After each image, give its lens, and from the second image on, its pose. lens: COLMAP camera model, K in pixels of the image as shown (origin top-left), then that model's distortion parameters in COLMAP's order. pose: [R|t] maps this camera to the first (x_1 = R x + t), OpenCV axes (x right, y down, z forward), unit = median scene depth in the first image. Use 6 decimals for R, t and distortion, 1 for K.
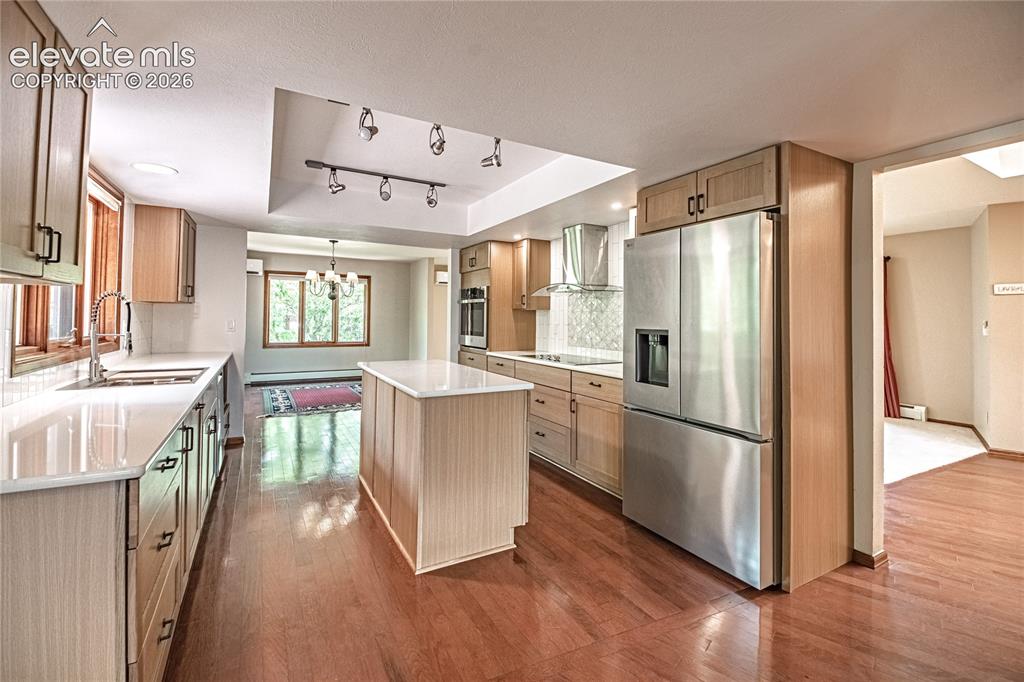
lens RADIAL K [[442.5, 0, 514.6], [0, 442.5, 308.6], [0, 0, 1]] dist [-0.002072, -0.005237]
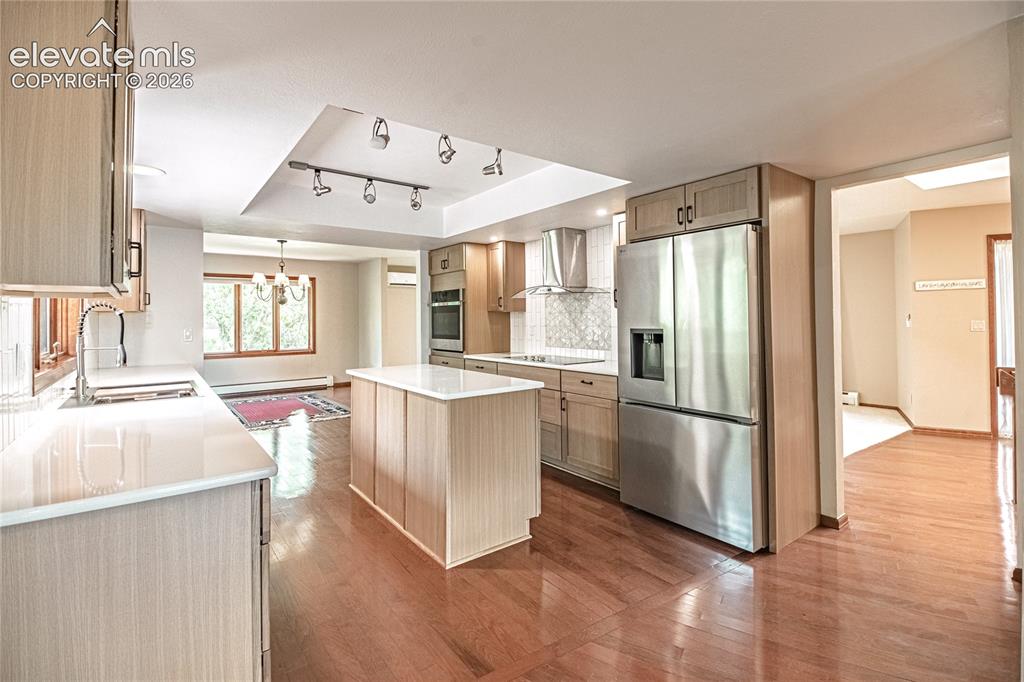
lens RADIAL K [[467.4, 0, 516.6], [0, 467.4, 311.5], [0, 0, 1]] dist [0.002080, -0.000212]
pose [[0.989844, -0.018640, 0.140927, -0.130381], [0.017781, 0.999815, 0.007352, -0.007844], [-0.141038, -0.004771, 0.989993, -0.073551]]
